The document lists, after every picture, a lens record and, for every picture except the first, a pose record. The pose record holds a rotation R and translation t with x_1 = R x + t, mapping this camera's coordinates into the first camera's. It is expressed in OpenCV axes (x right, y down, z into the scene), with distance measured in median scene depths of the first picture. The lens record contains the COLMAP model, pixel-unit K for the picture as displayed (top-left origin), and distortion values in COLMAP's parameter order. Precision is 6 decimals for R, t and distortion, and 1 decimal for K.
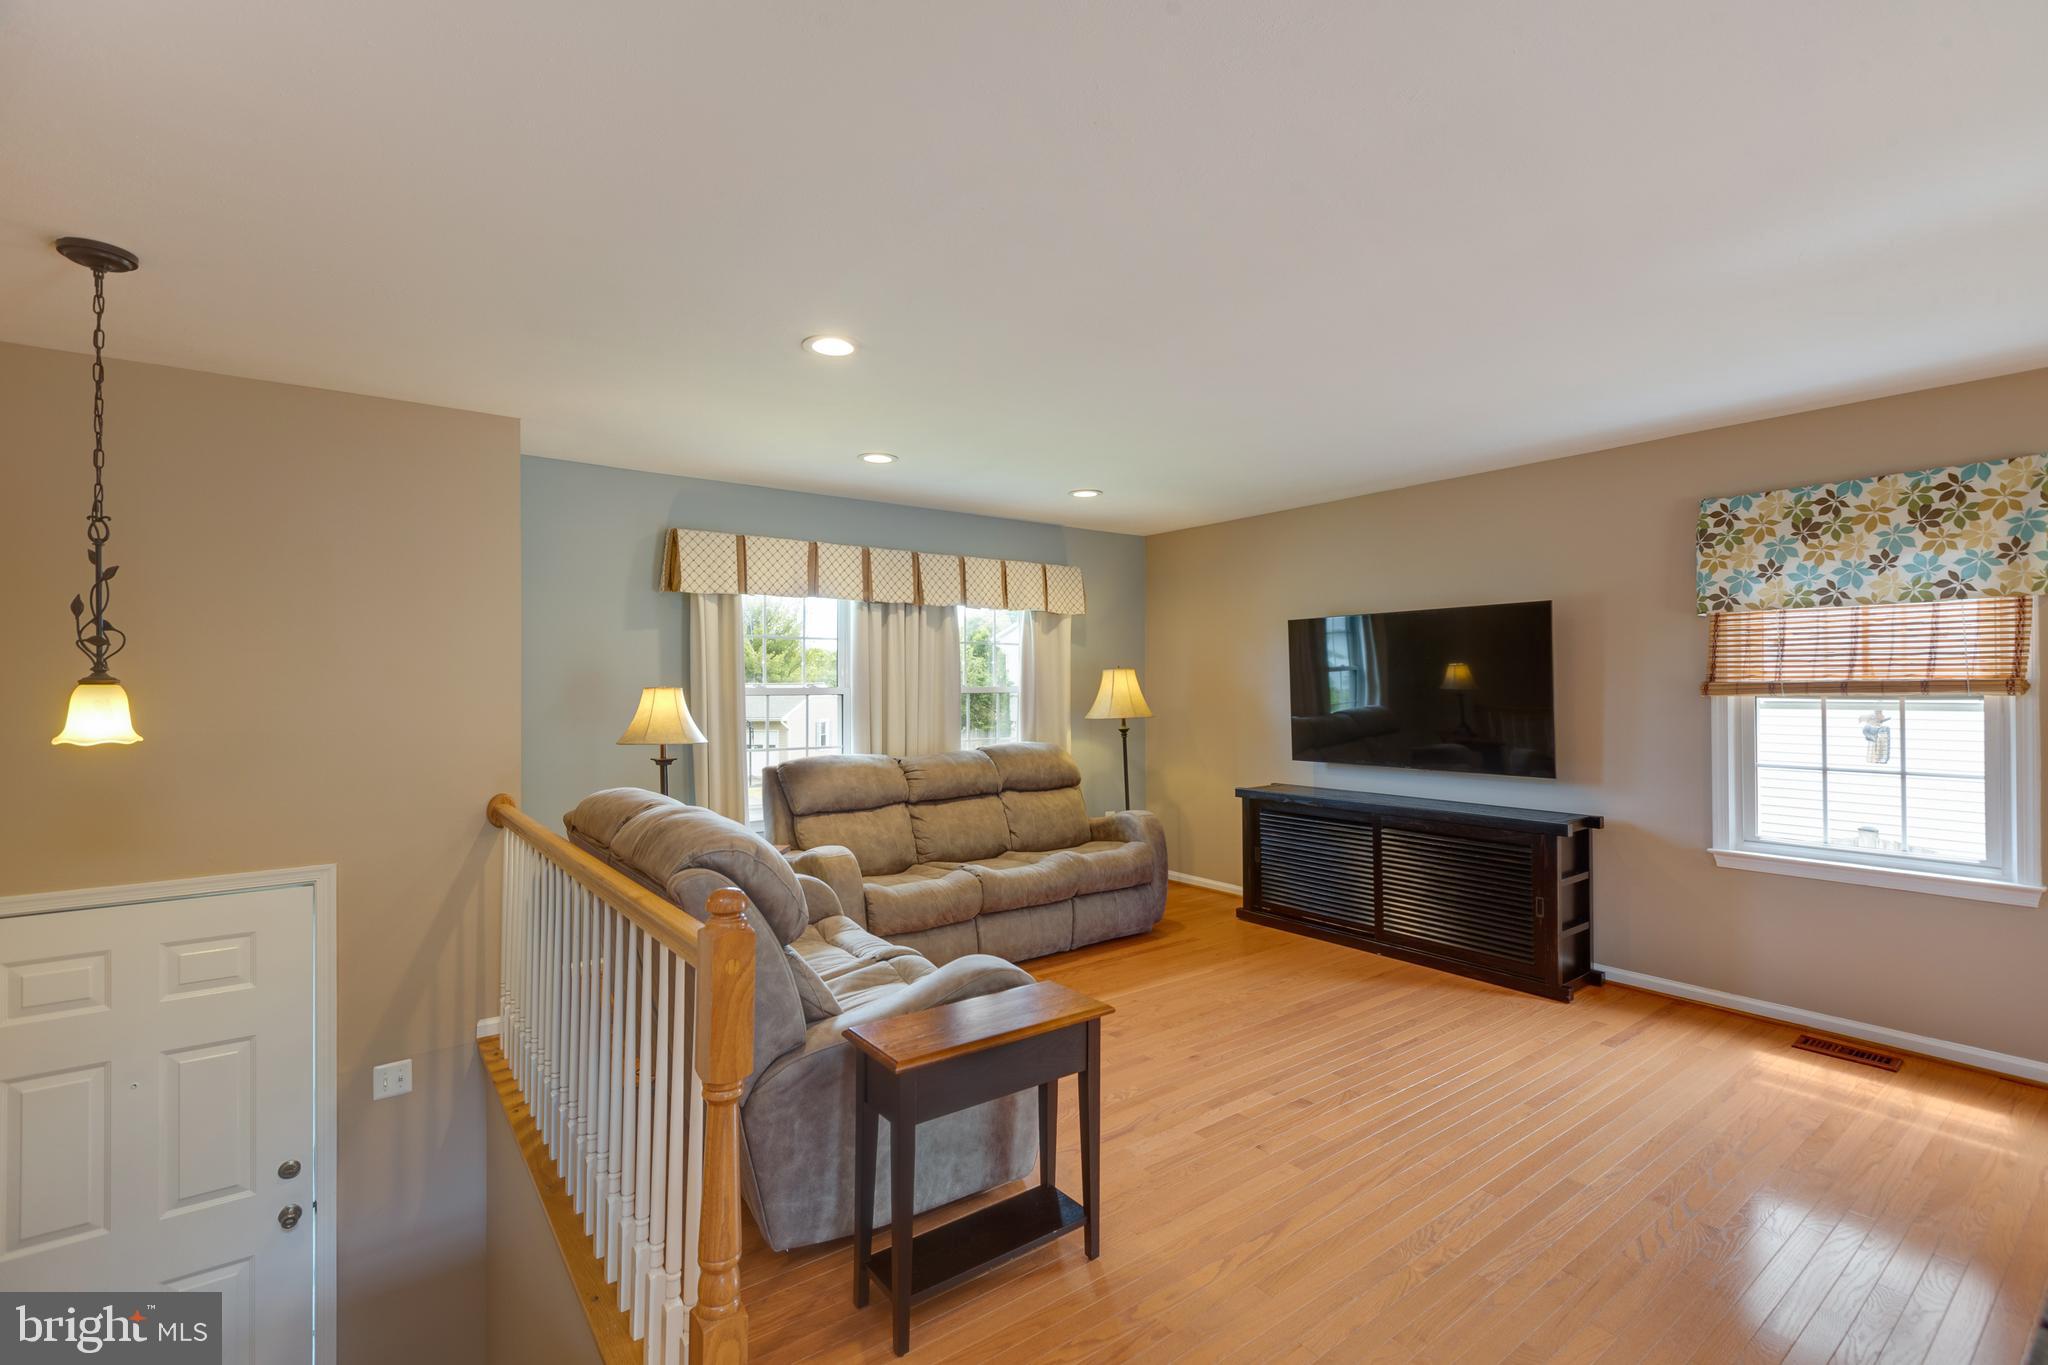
lens RADIAL K [[913.2, 0, 1024.2], [0, 913.2, 678.2], [0, 0, 1]] dist [0.000991, -0.000674]
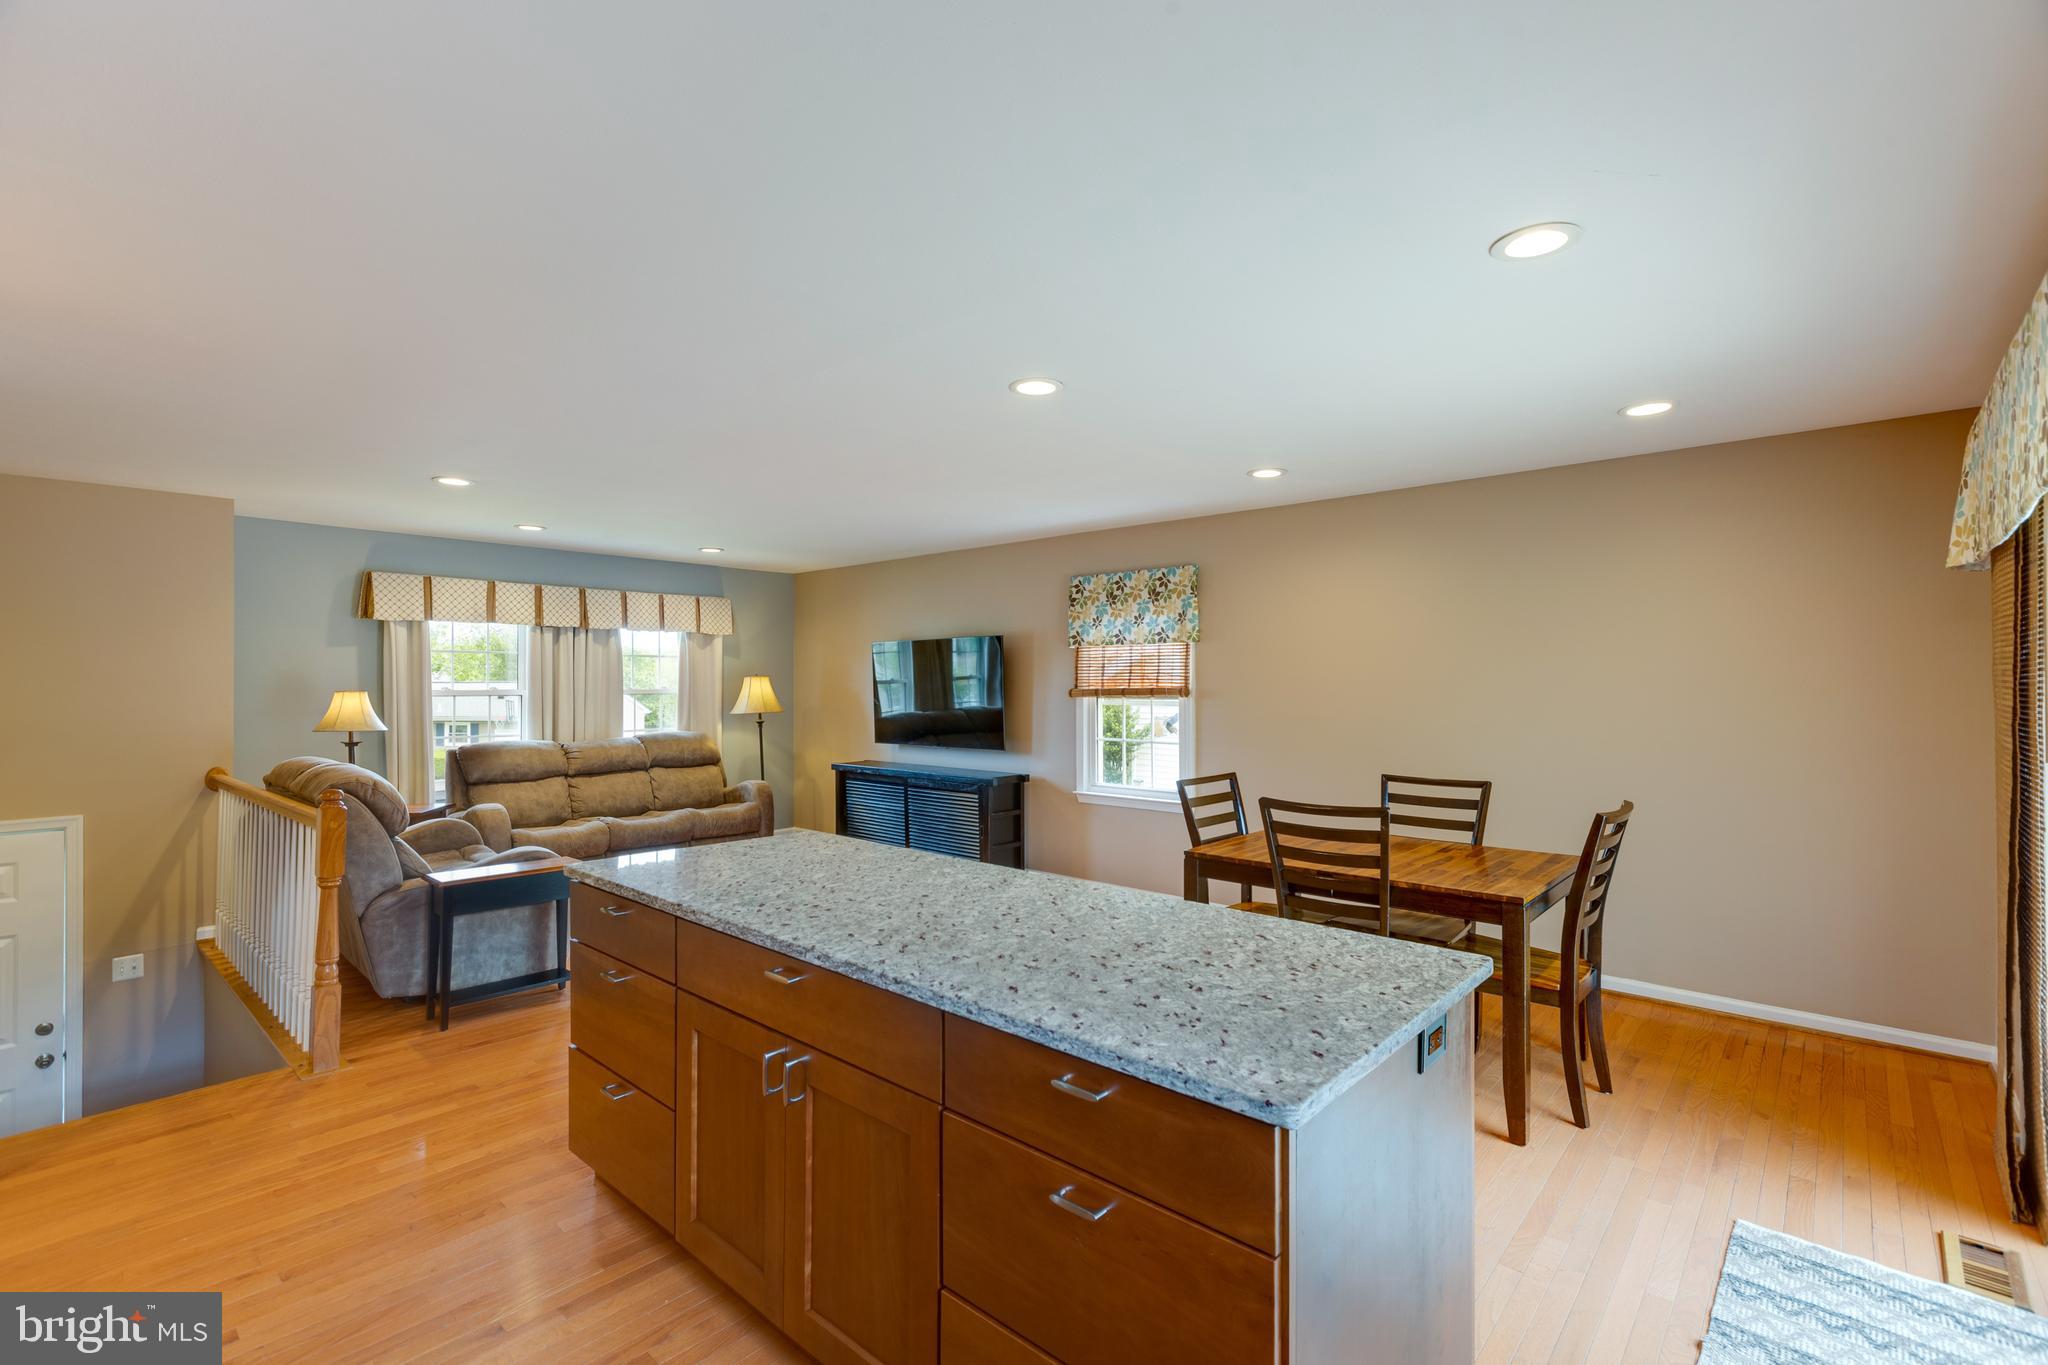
lens RADIAL K [[911.4, 0, 1026.5], [0, 911.4, 678.9], [0, 0, 1]] dist [0.004013, -0.001256]
pose [[0.981024, 0.003937, 0.193845, 0.356384], [-0.004372, 0.999989, 0.001814, -0.016218], [-0.193835, -0.002627, 0.981031, -0.588133]]
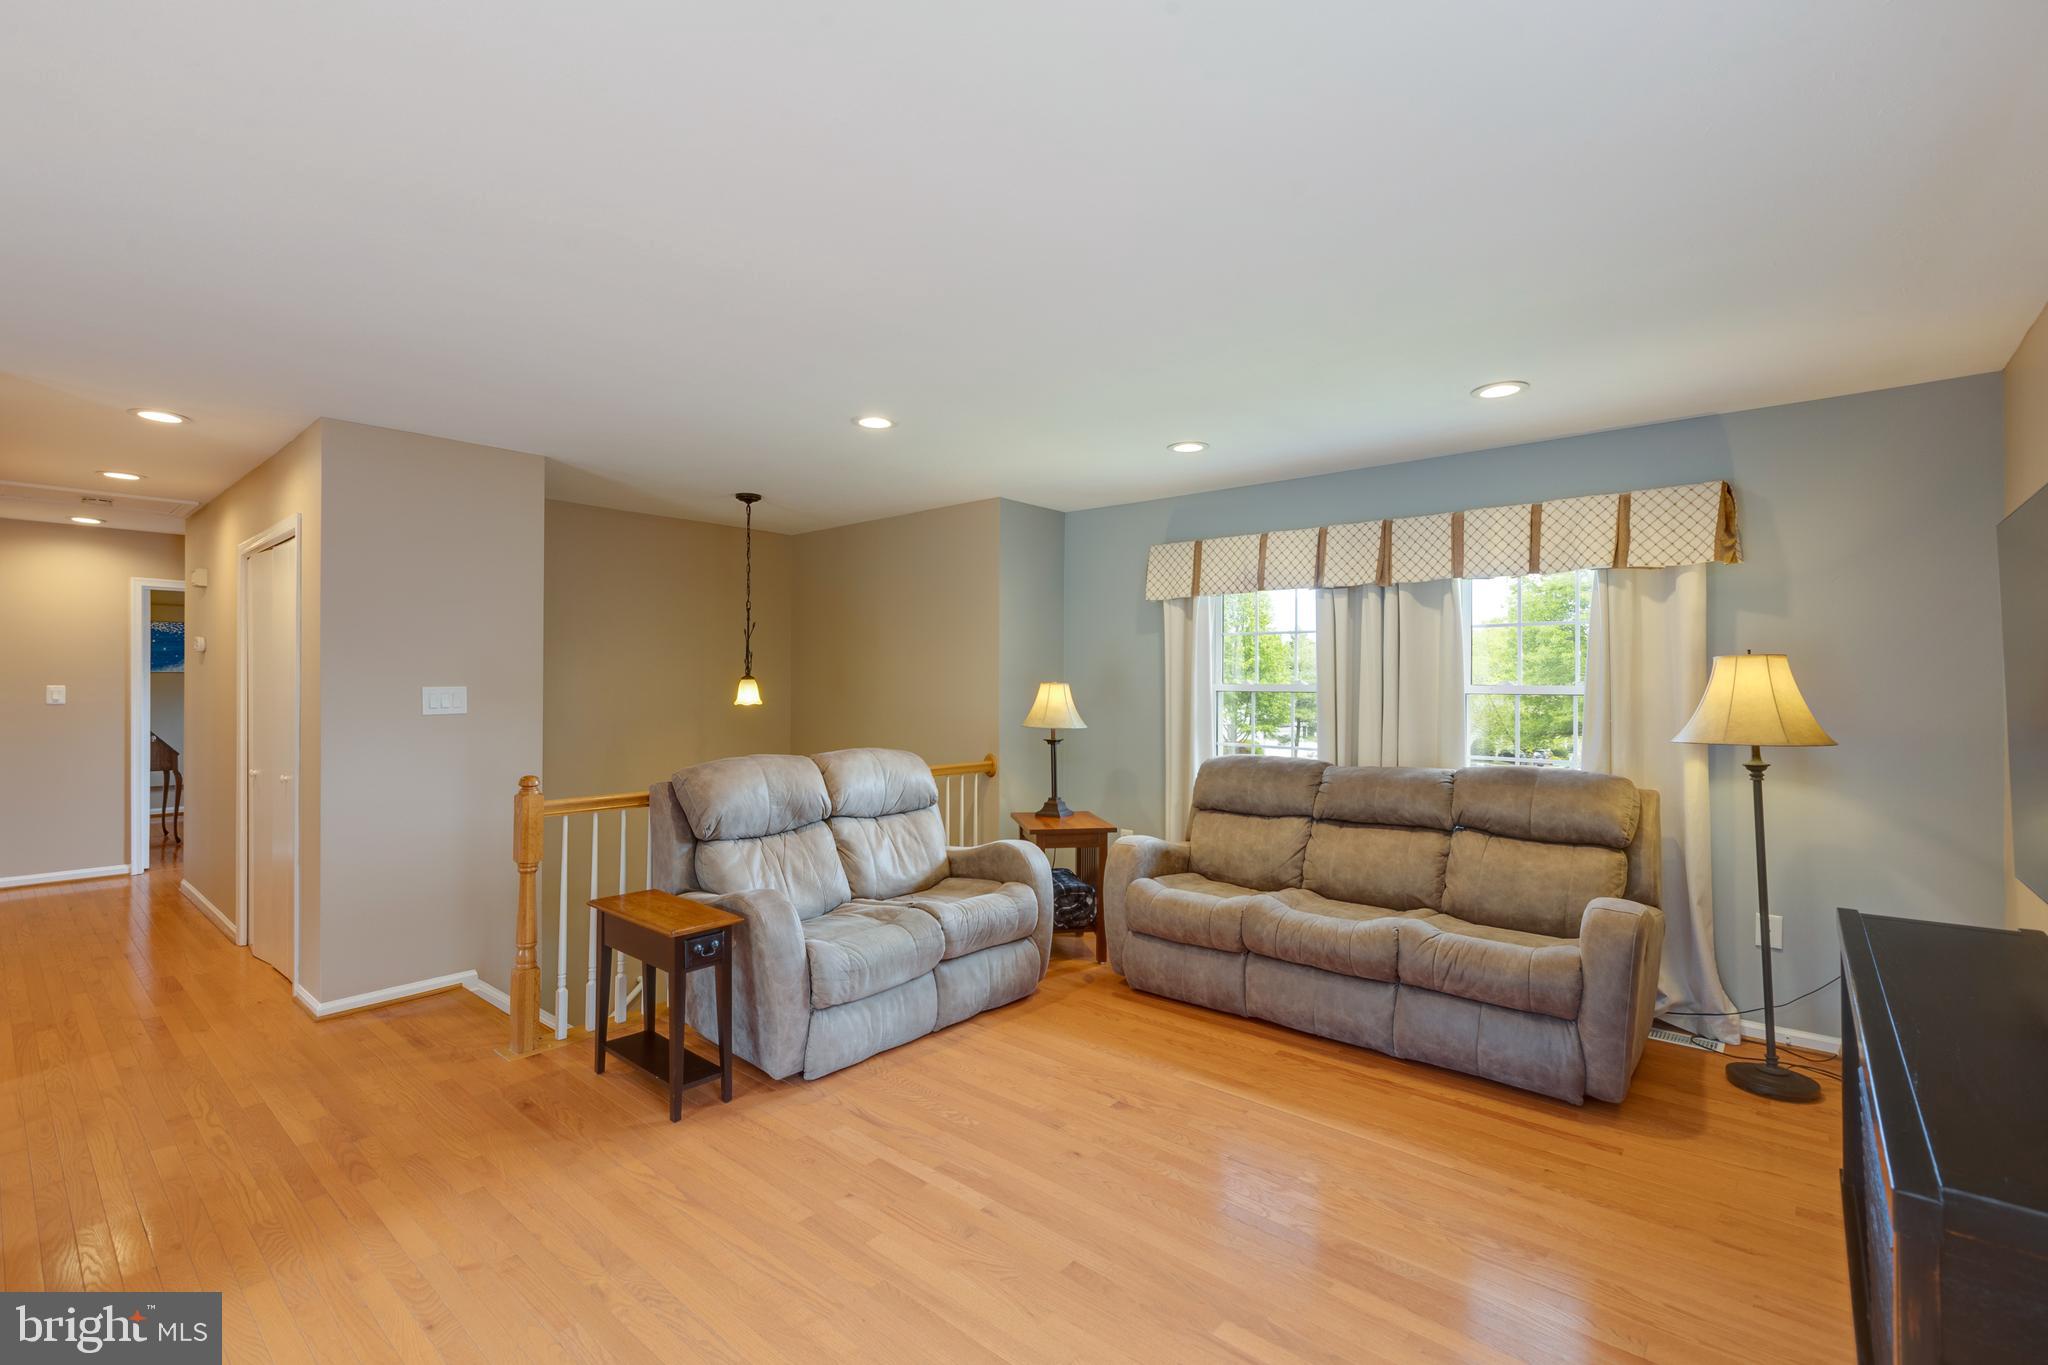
lens RADIAL K [[911.4, 0, 1026.5], [0, 911.4, 678.9], [0, 0, 1]] dist [0.004013, -0.001256]
pose [[0.214552, 0.000864, -0.976712, 0.841926], [0.004078, 0.999990, 0.001780, 0.002173], [0.976704, -0.004365, 0.214546, 0.703610]]
